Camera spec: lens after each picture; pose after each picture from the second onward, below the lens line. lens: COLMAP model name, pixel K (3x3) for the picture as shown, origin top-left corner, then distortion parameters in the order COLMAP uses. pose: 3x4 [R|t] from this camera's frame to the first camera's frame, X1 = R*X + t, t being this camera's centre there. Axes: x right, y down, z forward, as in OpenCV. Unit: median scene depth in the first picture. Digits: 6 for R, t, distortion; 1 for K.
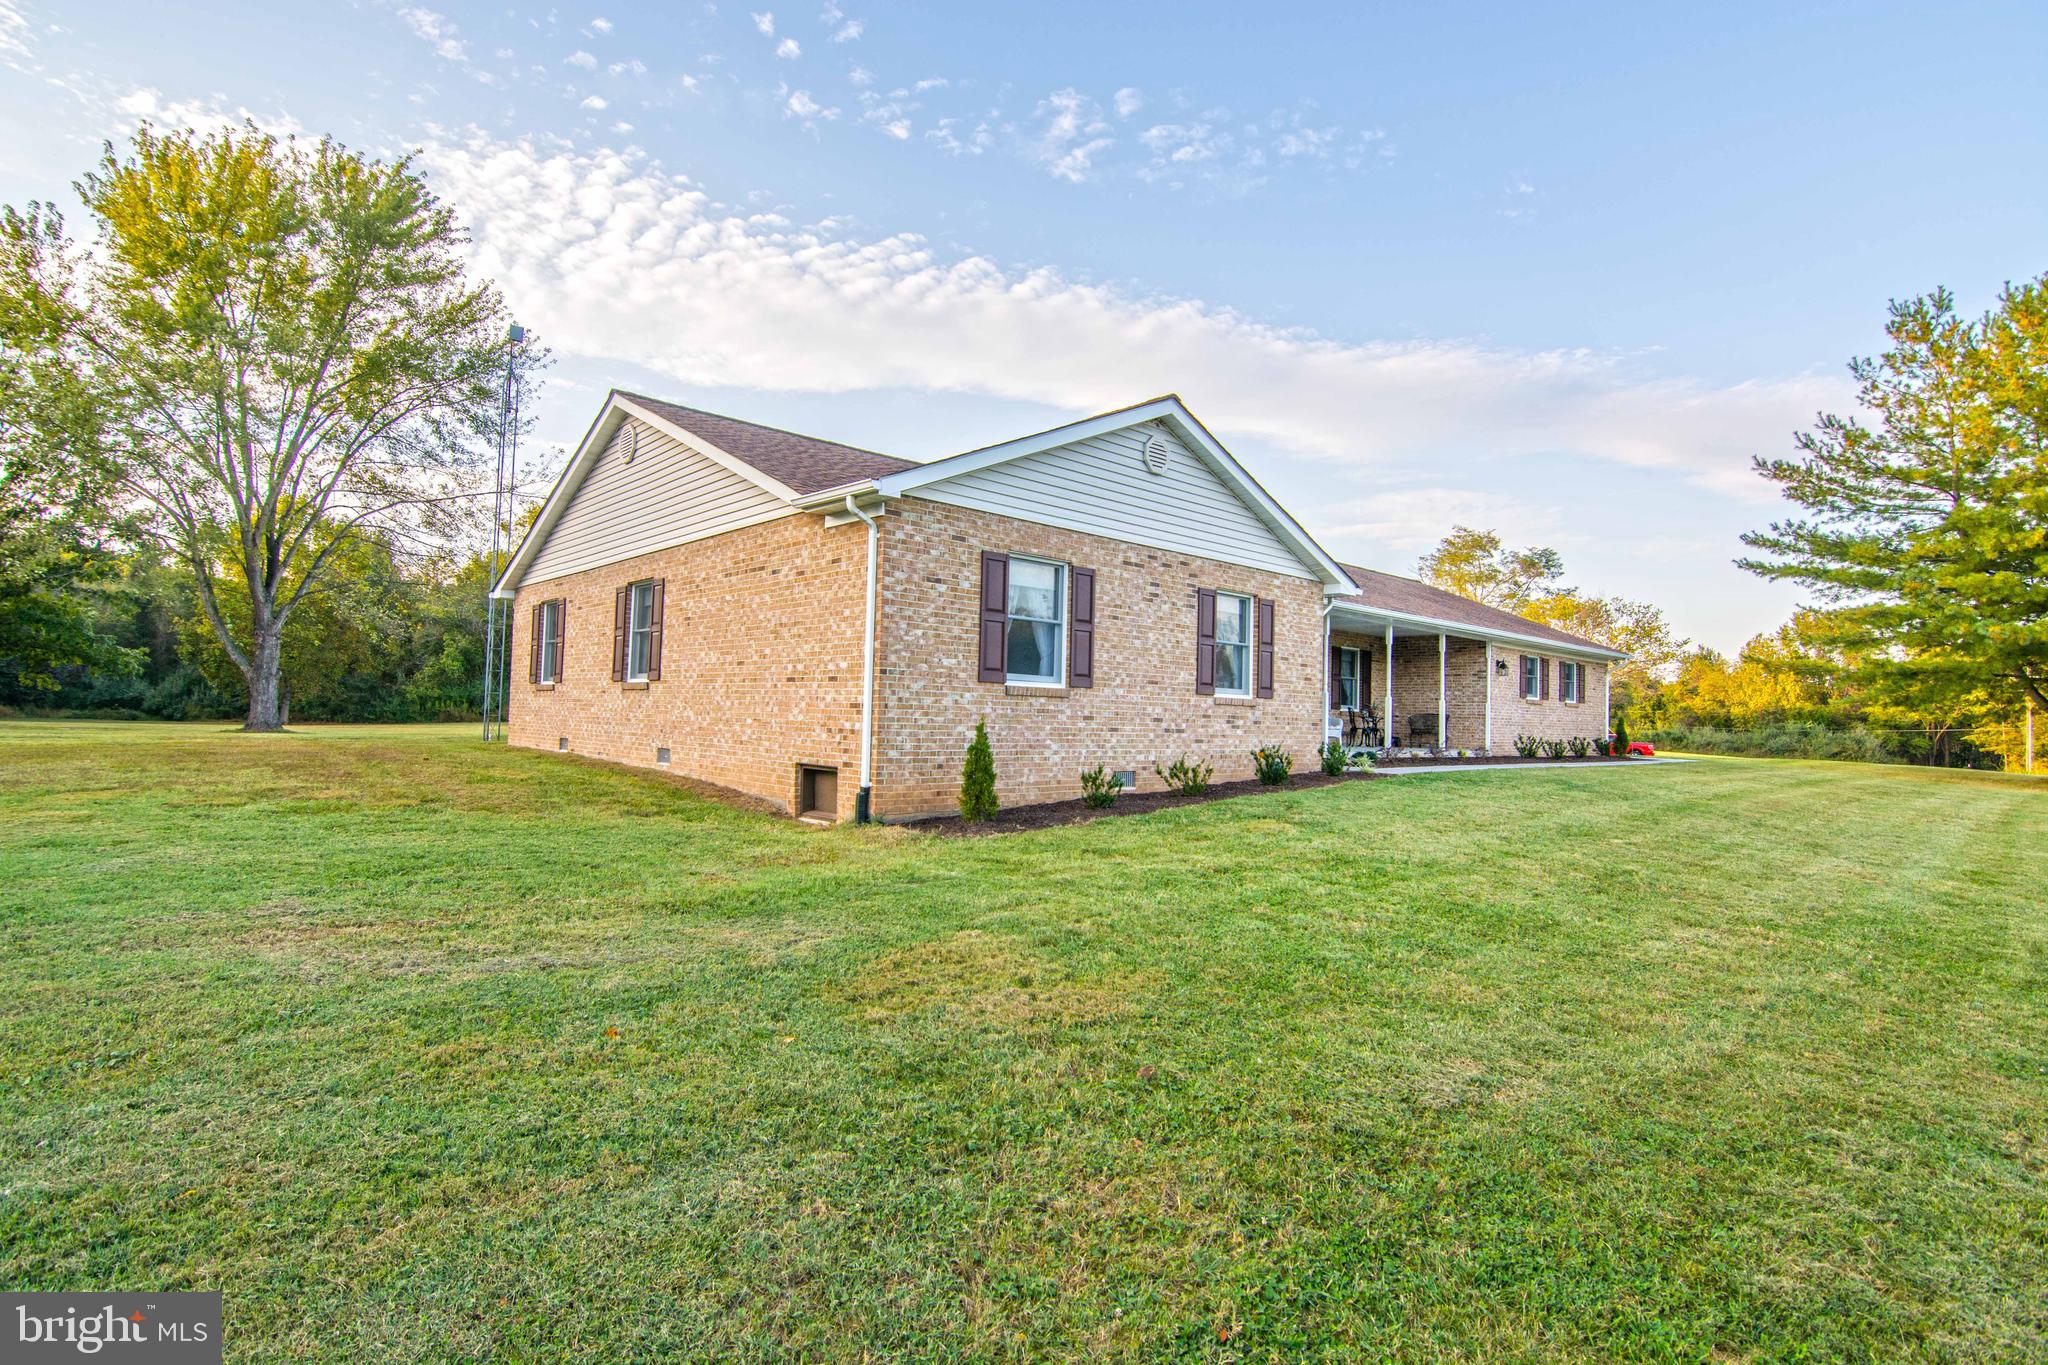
lens RADIAL K [[1007.6, 0, 1017.5], [0, 1007.6, 650.0], [0, 0, 1]] dist [-0.003541, -0.001165]
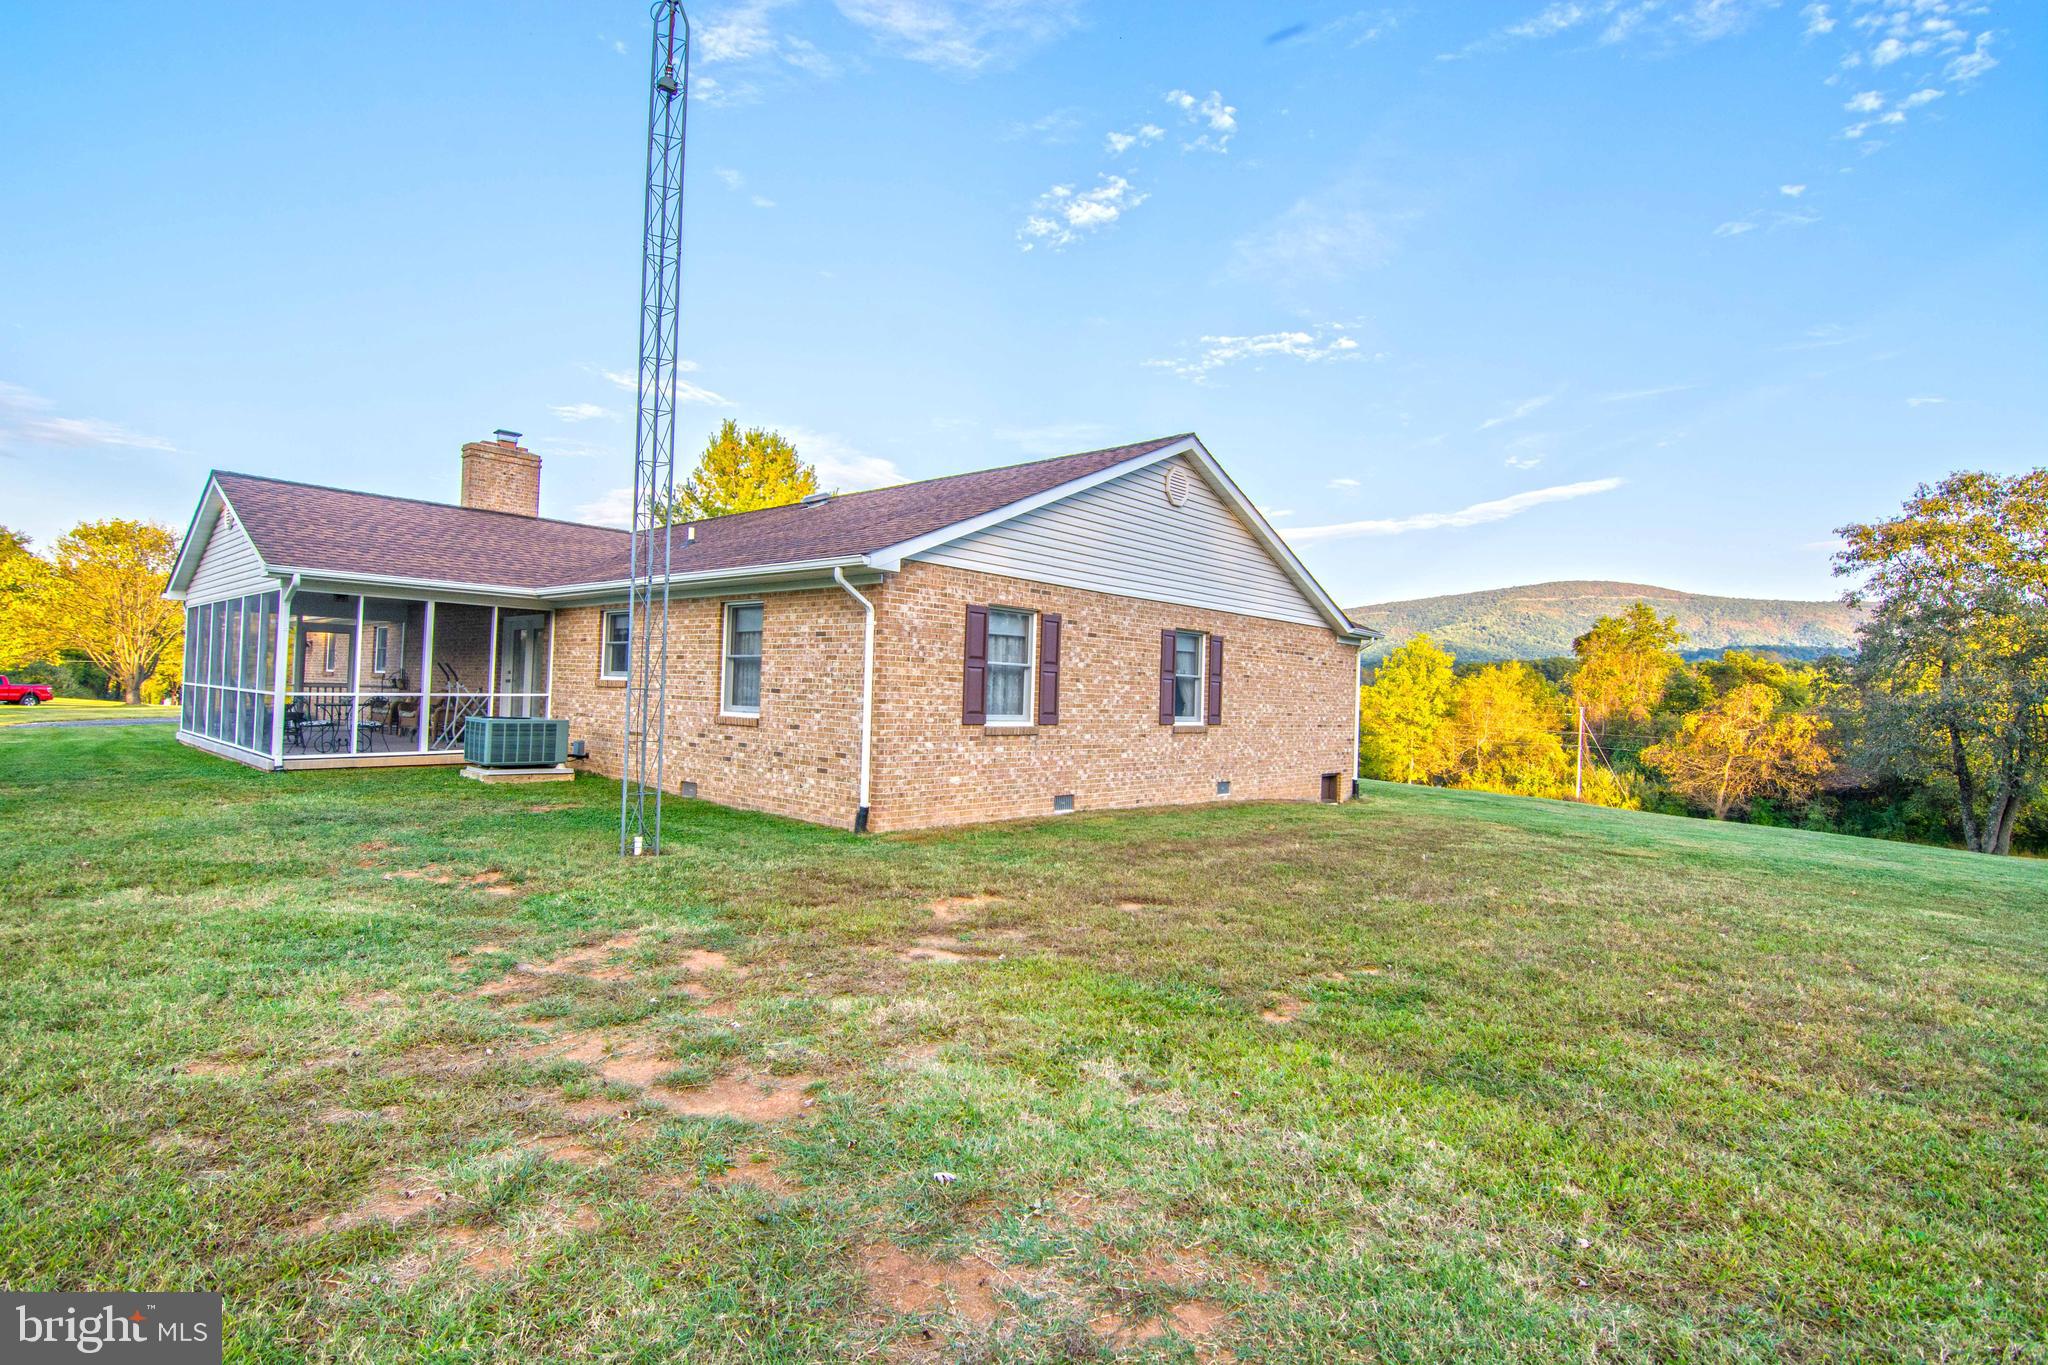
lens RADIAL K [[1007.6, 0, 1016.6], [0, 1007.6, 670.9], [0, 0, 1]] dist [-0.005013, -0.009641]
pose [[-0.111864, -0.007510, 0.993695, -0.221879], [-0.102667, 0.994708, -0.004040, -0.000463], [-0.988406, -0.102472, -0.112043, 0.203999]]
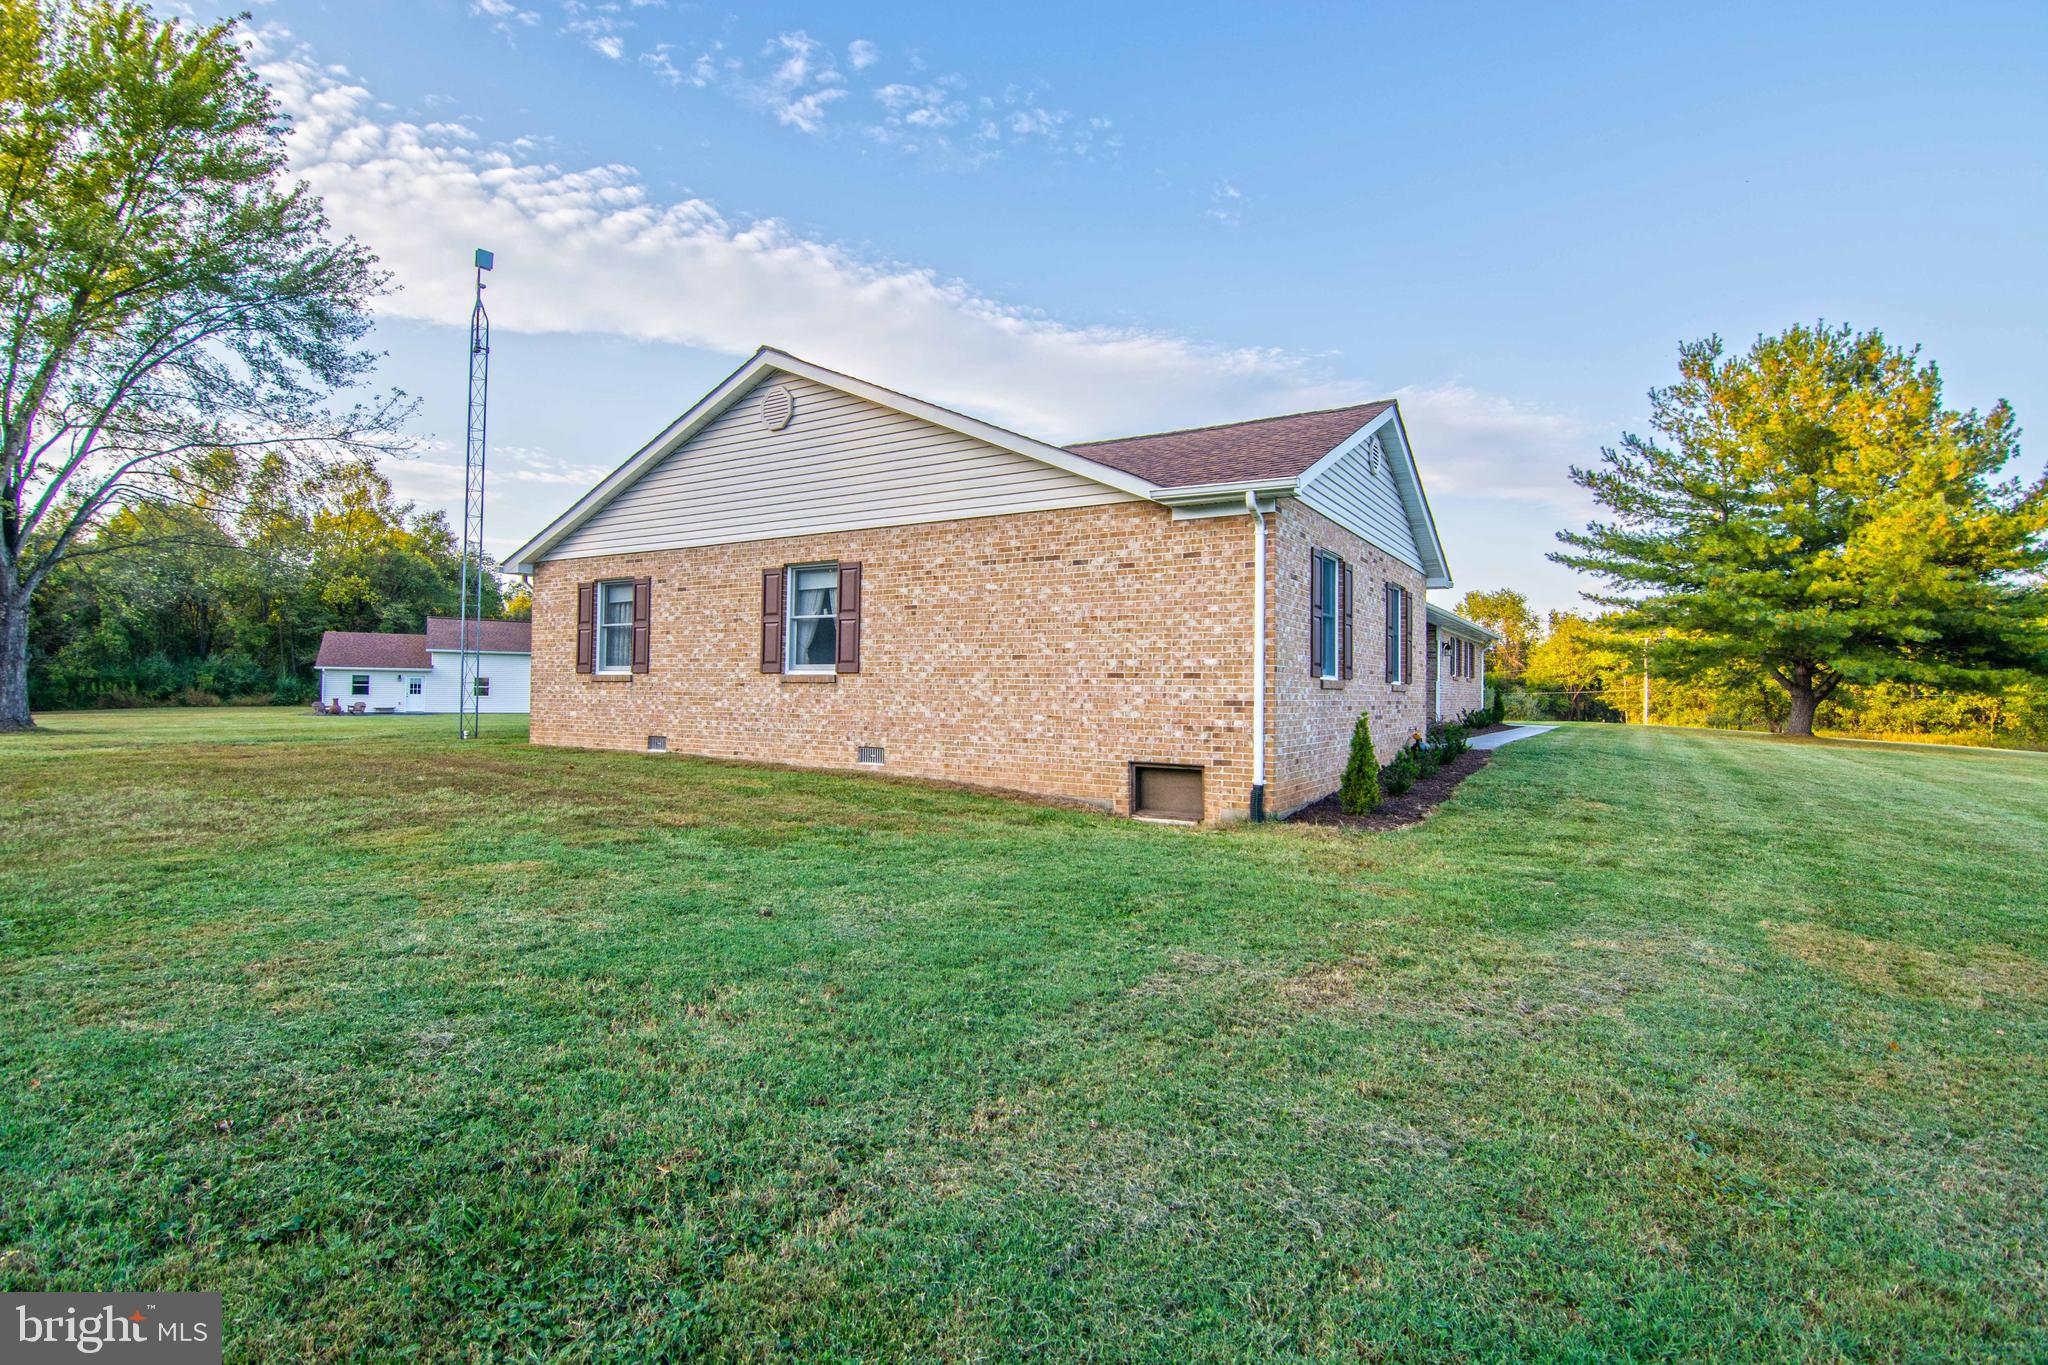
lens RADIAL K [[1007.6, 0, 1016.6], [0, 1007.6, 670.9], [0, 0, 1]] dist [-0.005013, -0.009641]
pose [[0.962994, -0.008703, 0.269383, -0.069152], [-0.004756, 0.998774, 0.049268, -0.002673], [-0.269481, -0.048726, 0.961772, 0.011434]]
